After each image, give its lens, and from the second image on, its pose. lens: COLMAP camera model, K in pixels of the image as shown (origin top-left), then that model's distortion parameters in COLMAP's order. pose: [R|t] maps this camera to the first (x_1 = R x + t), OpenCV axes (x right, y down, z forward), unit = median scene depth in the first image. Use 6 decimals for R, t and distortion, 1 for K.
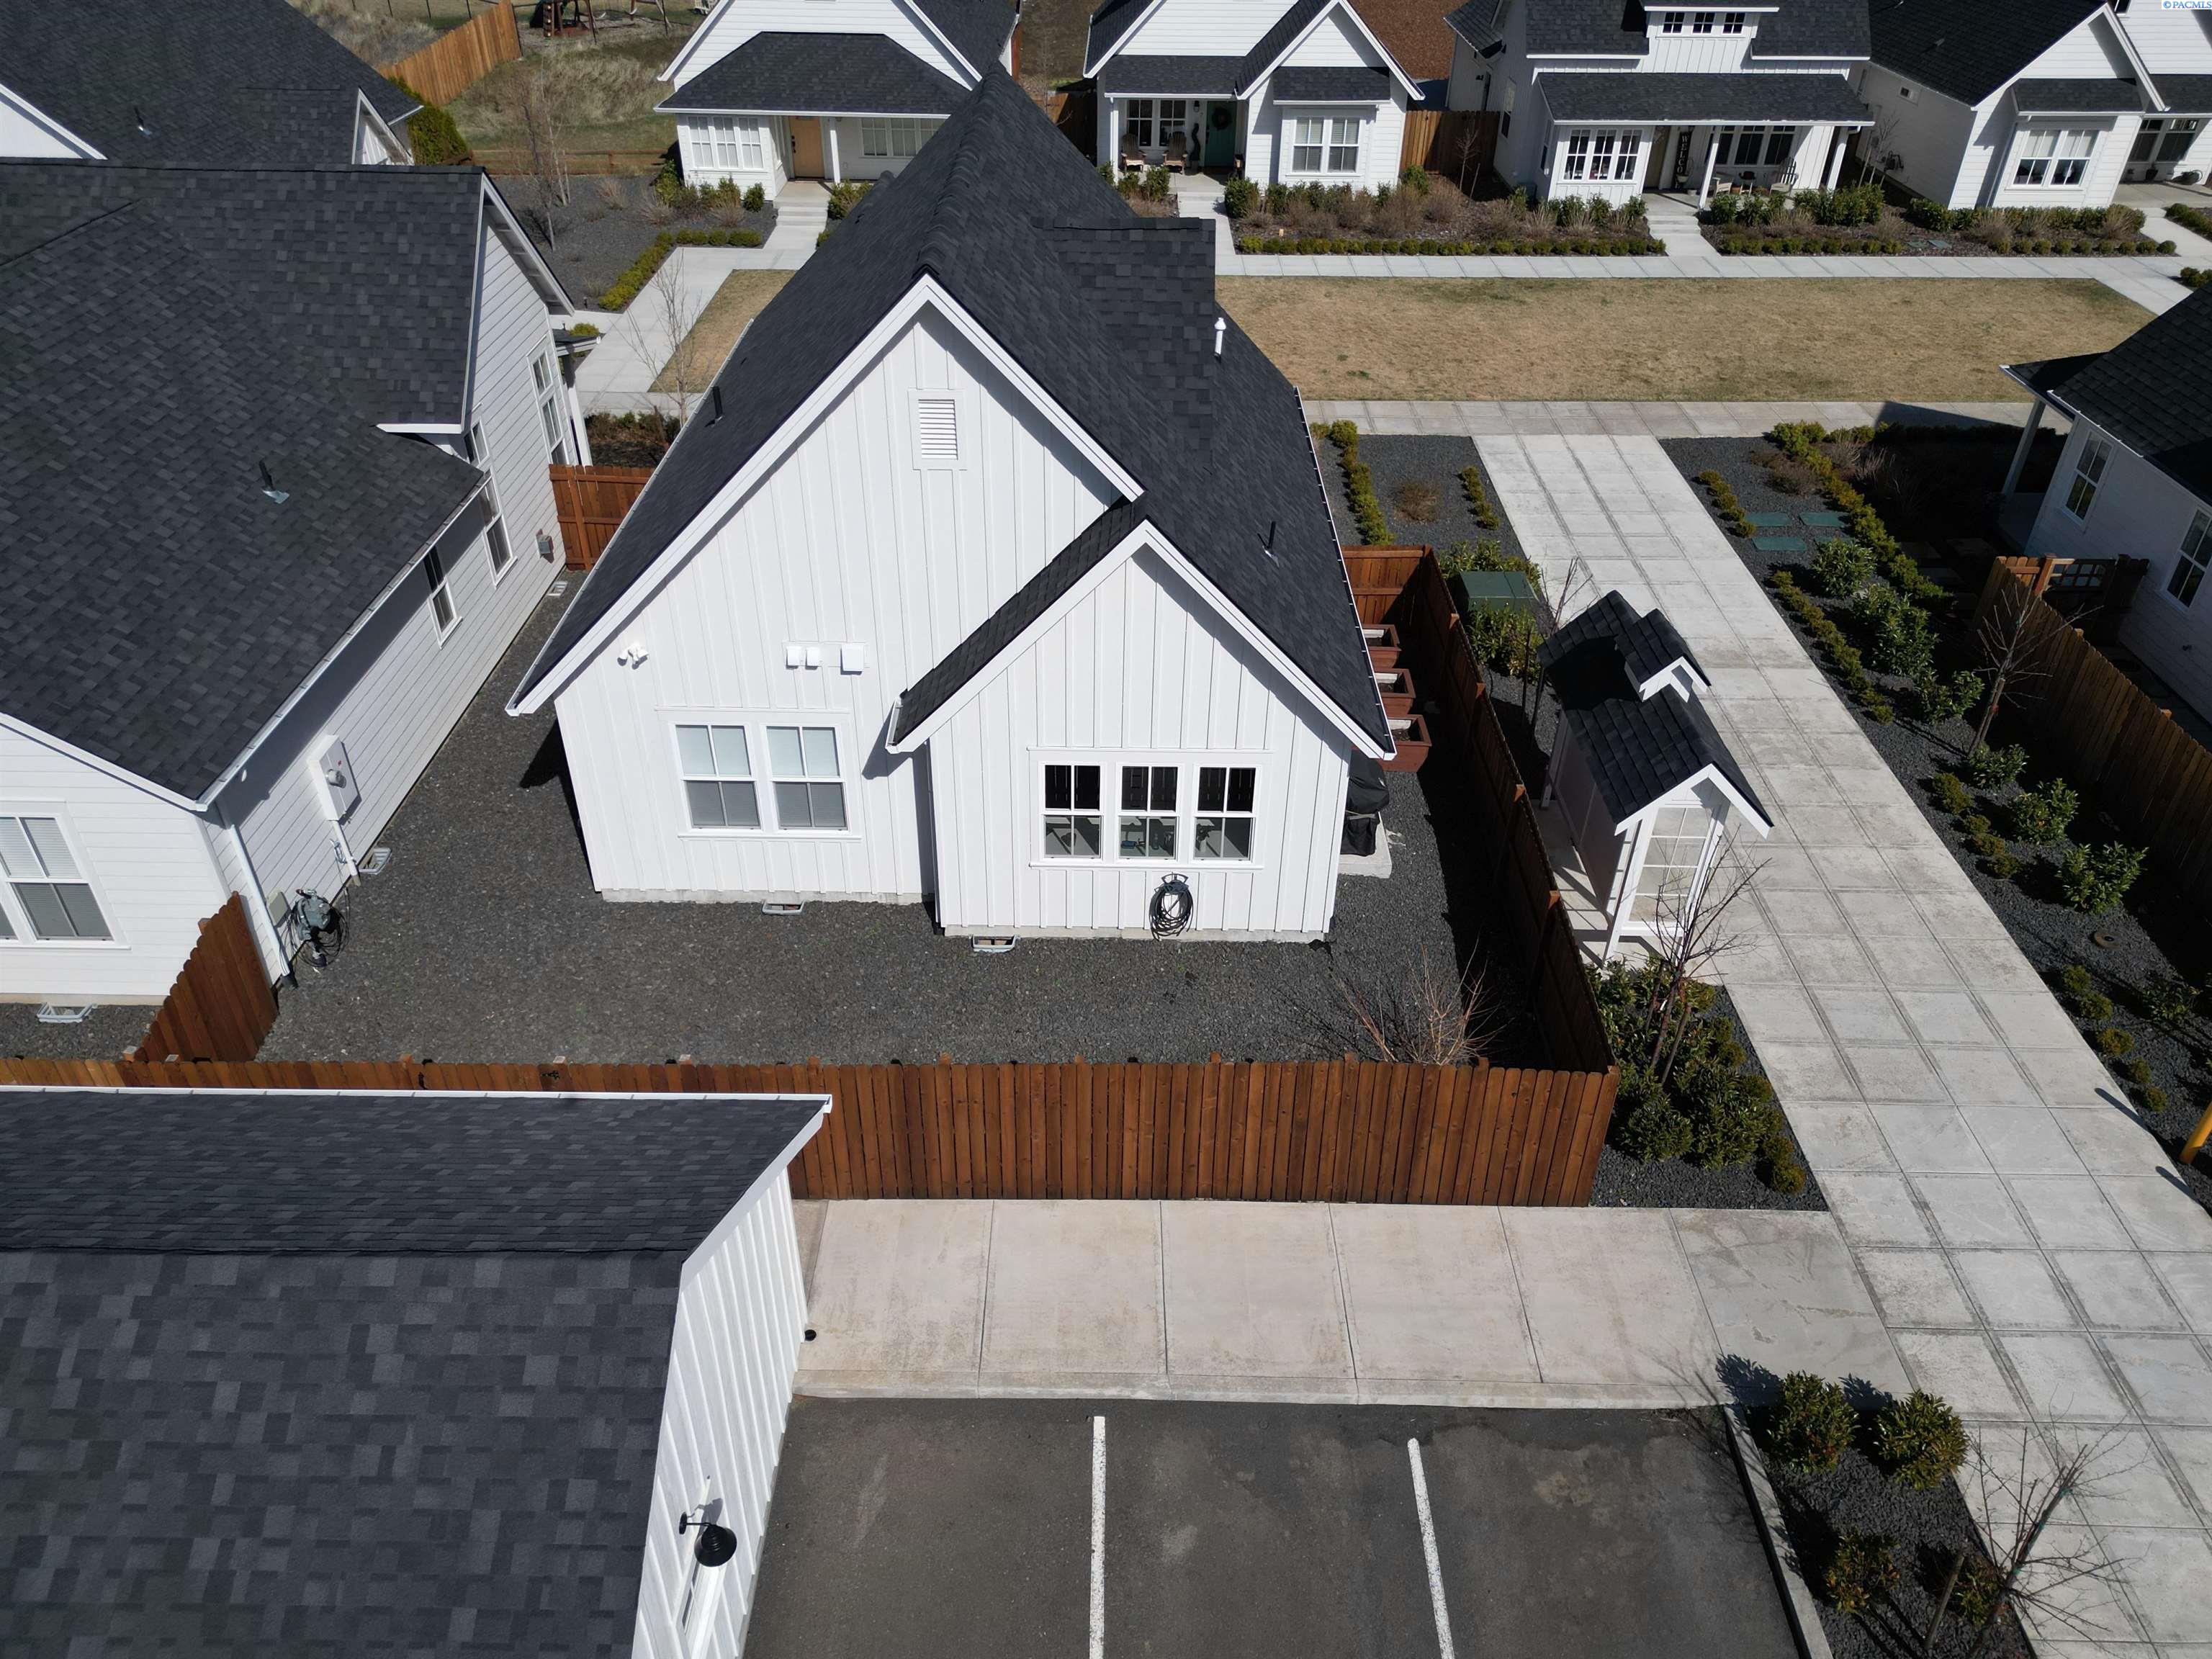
lens RADIAL K [[1559.2, 0, 1092.0], [0, 1559.2, 825.2], [0, 0, 1]] dist [0.076844, -0.051390]
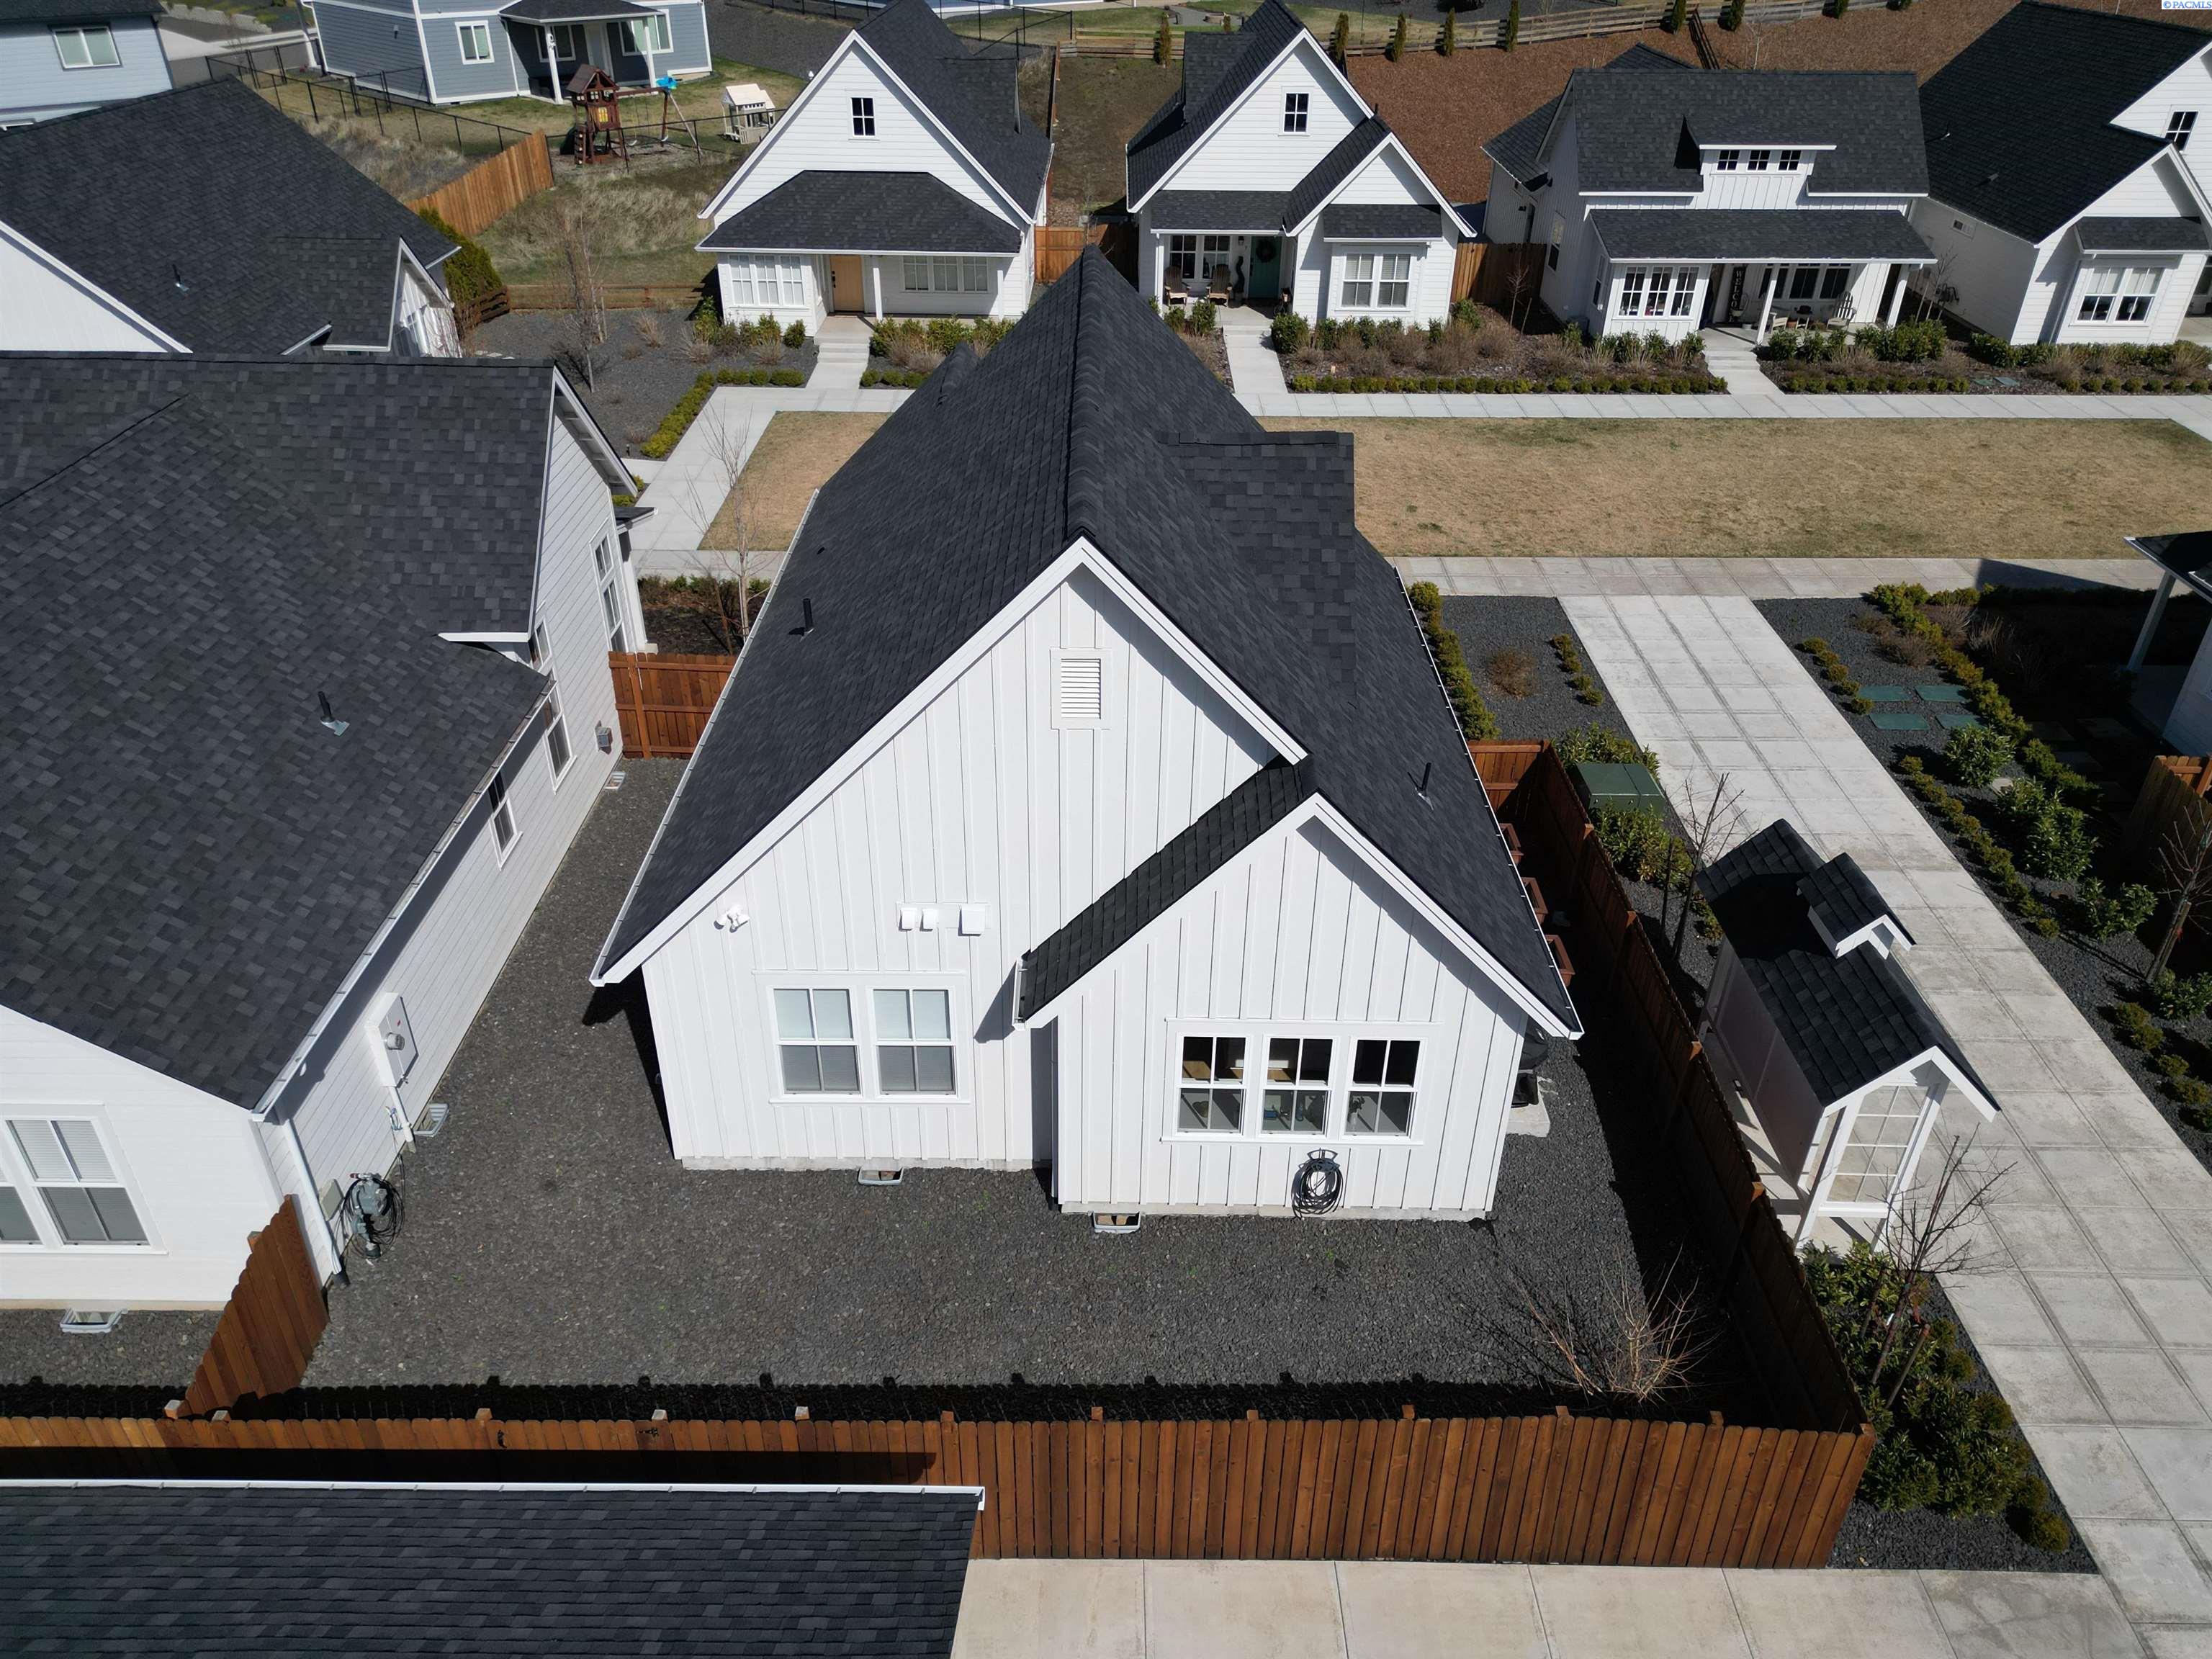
lens RADIAL K [[1559.2, 0, 1092.9], [0, 1559.2, 824.7], [0, 0, 1]] dist [0.076844, -0.051390]
pose [[0.999985, -0.002316, 0.004897, -0.077075], [0.002540, 0.998921, -0.046370, -0.105912], [-0.004784, 0.046382, 0.998912, 0.080620]]
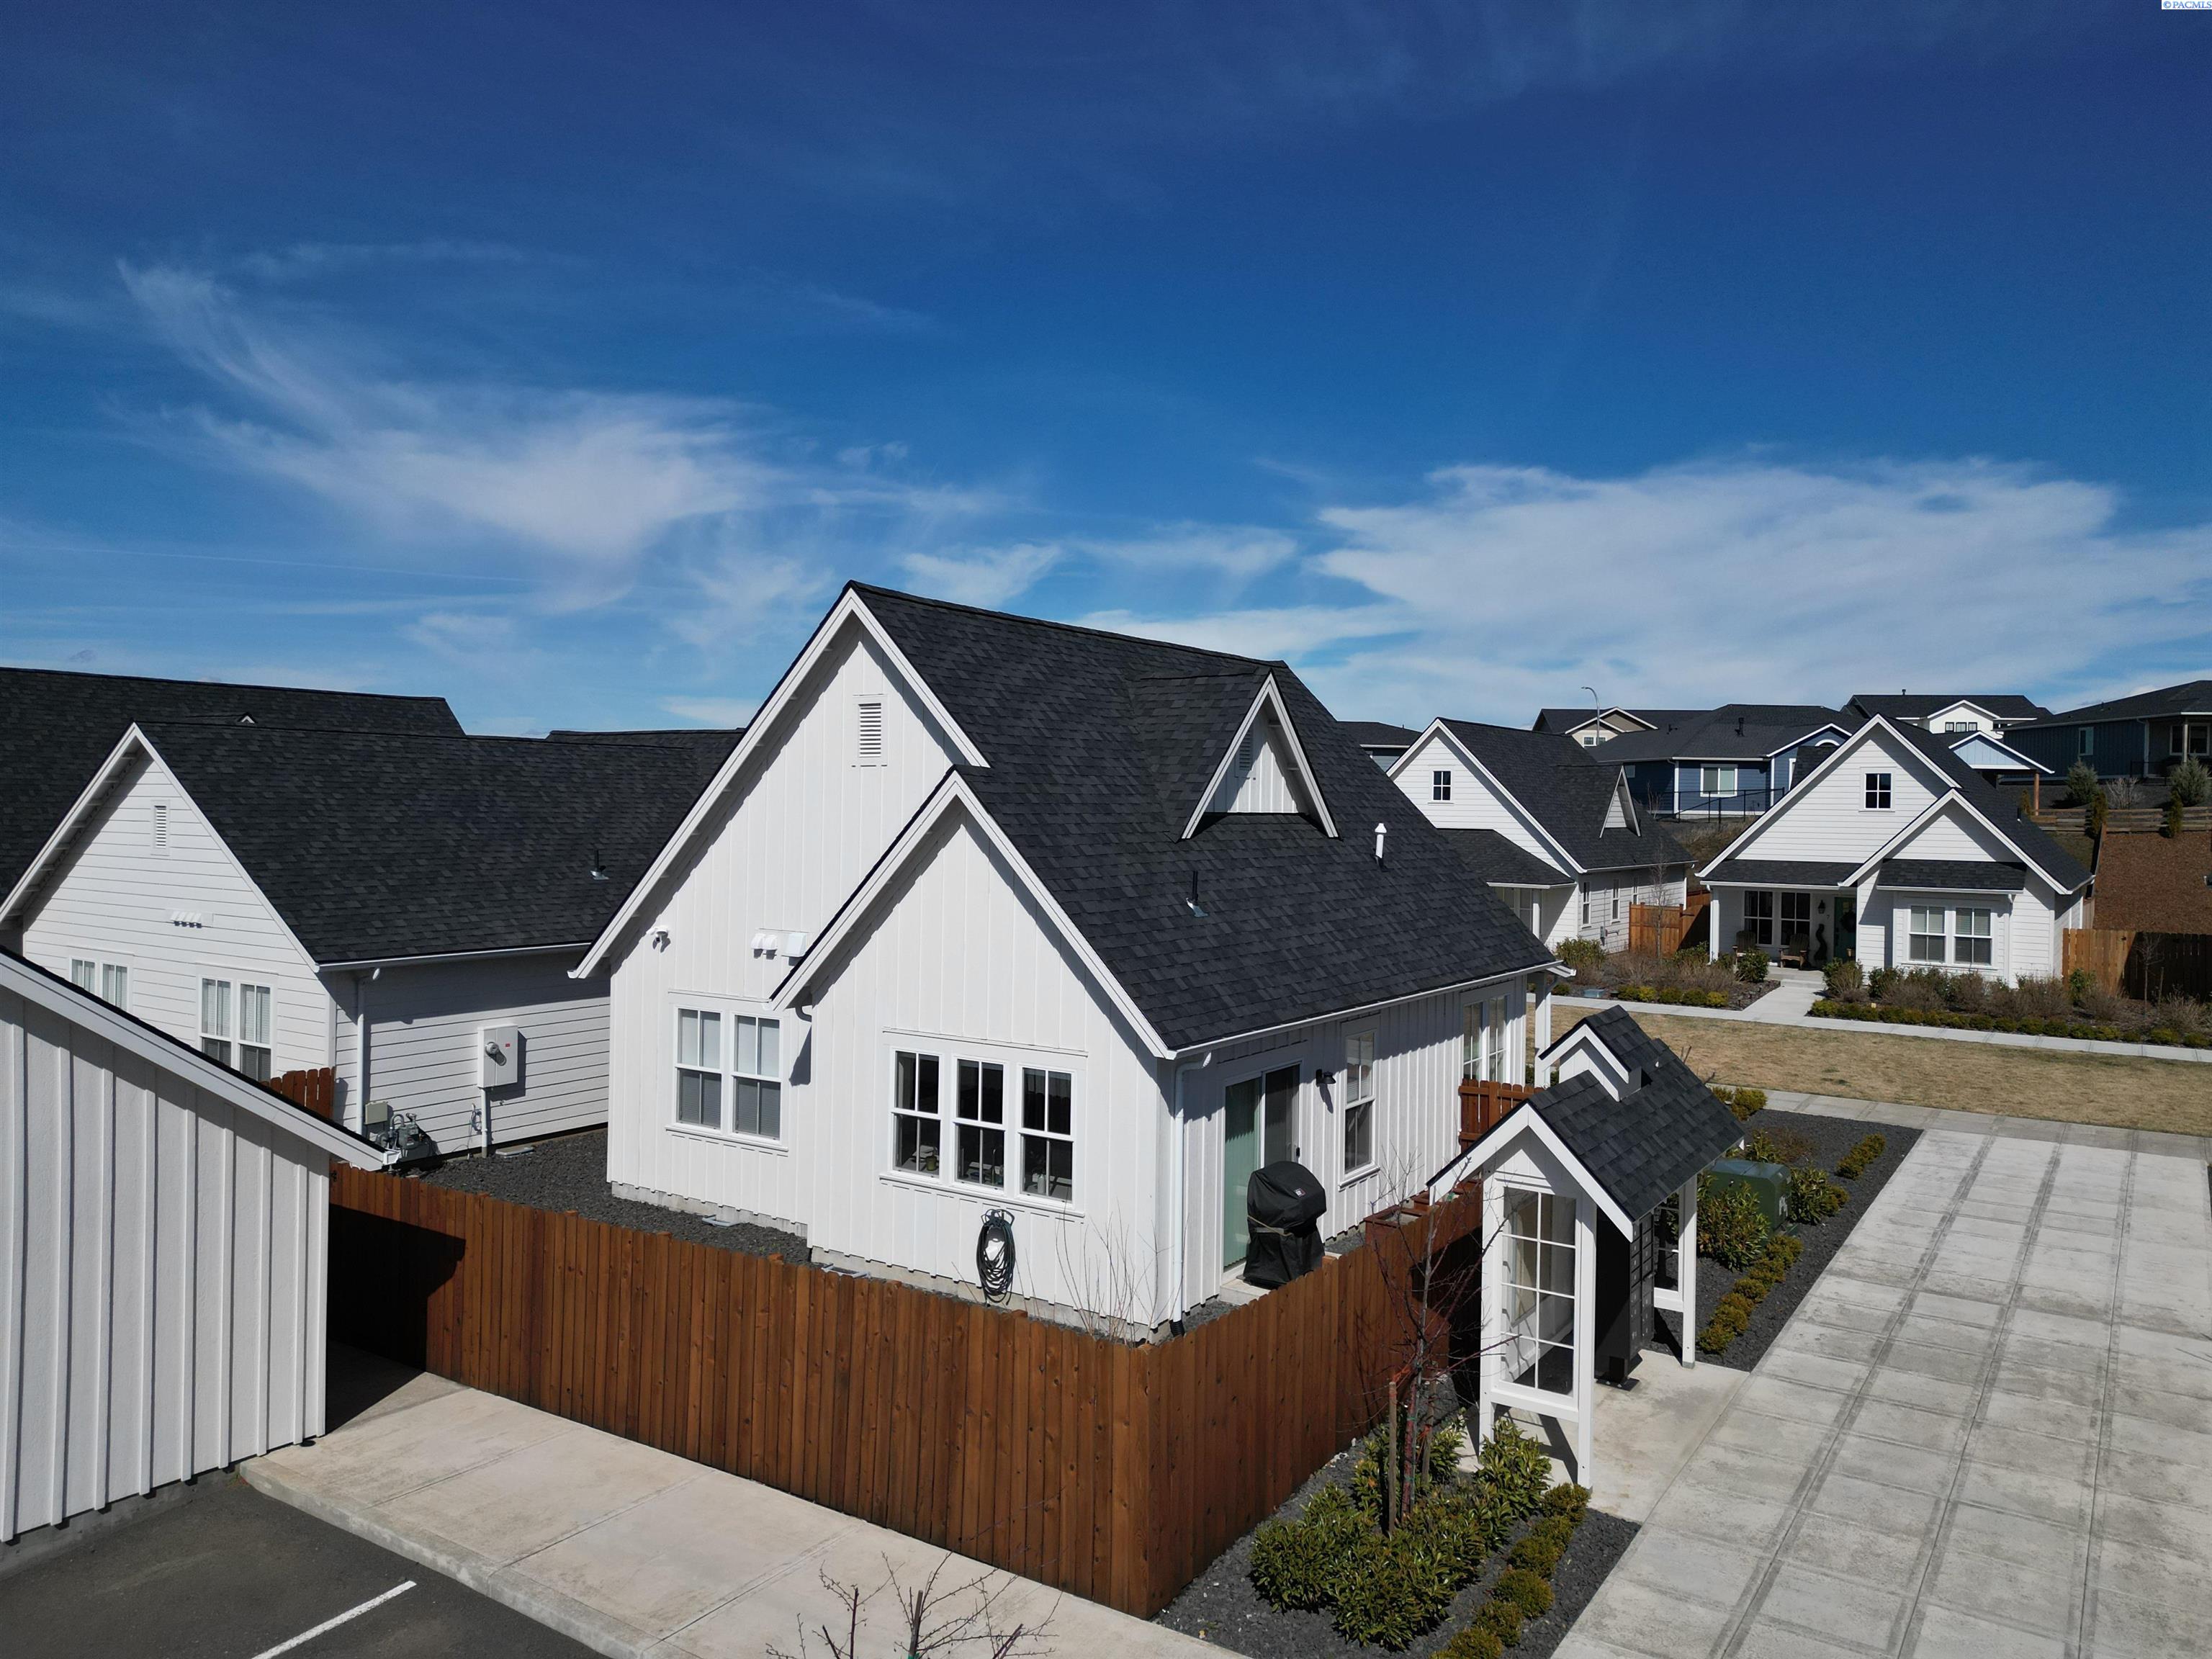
lens RADIAL K [[1559.2, 0, 1086.1], [0, 1559.2, 809.4], [0, 0, 1]] dist [0.076844, -0.051390]
pose [[0.833243, 0.008109, -0.552847, 0.540889], [-0.323179, 0.818443, -0.475085, 0.233855], [0.448621, 0.574530, 0.684583, 0.256189]]
